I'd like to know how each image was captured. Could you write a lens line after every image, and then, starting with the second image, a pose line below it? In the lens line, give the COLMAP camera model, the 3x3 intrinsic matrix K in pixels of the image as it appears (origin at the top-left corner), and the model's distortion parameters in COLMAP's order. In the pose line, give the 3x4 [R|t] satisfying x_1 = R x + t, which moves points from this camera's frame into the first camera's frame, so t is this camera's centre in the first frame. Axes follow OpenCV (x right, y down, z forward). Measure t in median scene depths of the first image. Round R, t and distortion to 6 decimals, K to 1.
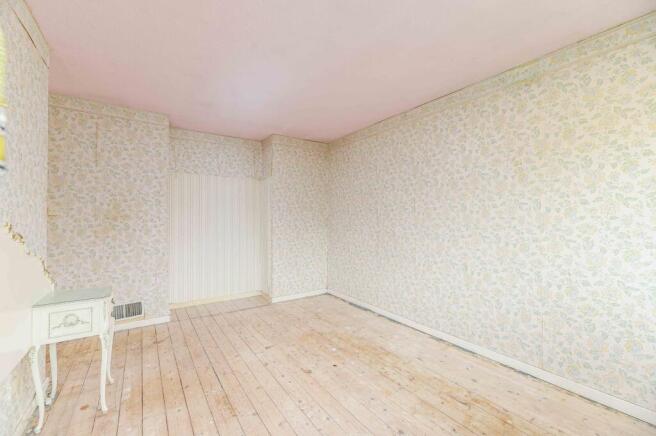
lens RADIAL K [[277.1, 0, 327.9], [0, 277.1, 216.1], [0, 0, 1]] dist [0.000815, 0.000204]
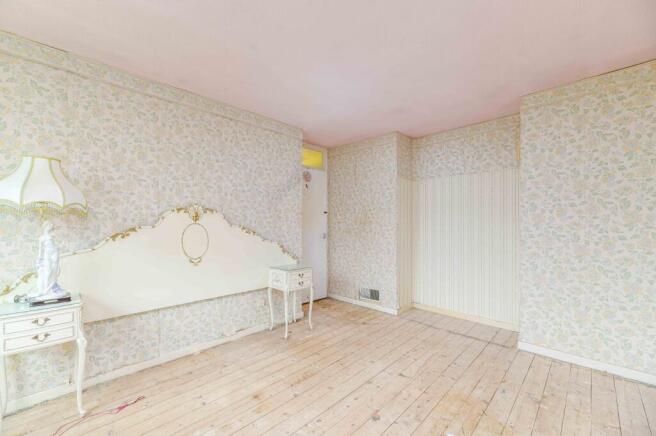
lens RADIAL K [[267.2, 0, 304.5], [0, 267.2, 225.1], [0, 0, 1]] dist [-0.000991, 0.000000]
pose [[0.163333, 0.010800, -0.986512, 0.456492], [0.004471, 0.999922, 0.011687, 0.000048], [0.986561, -0.006319, 0.163272, 0.480722]]
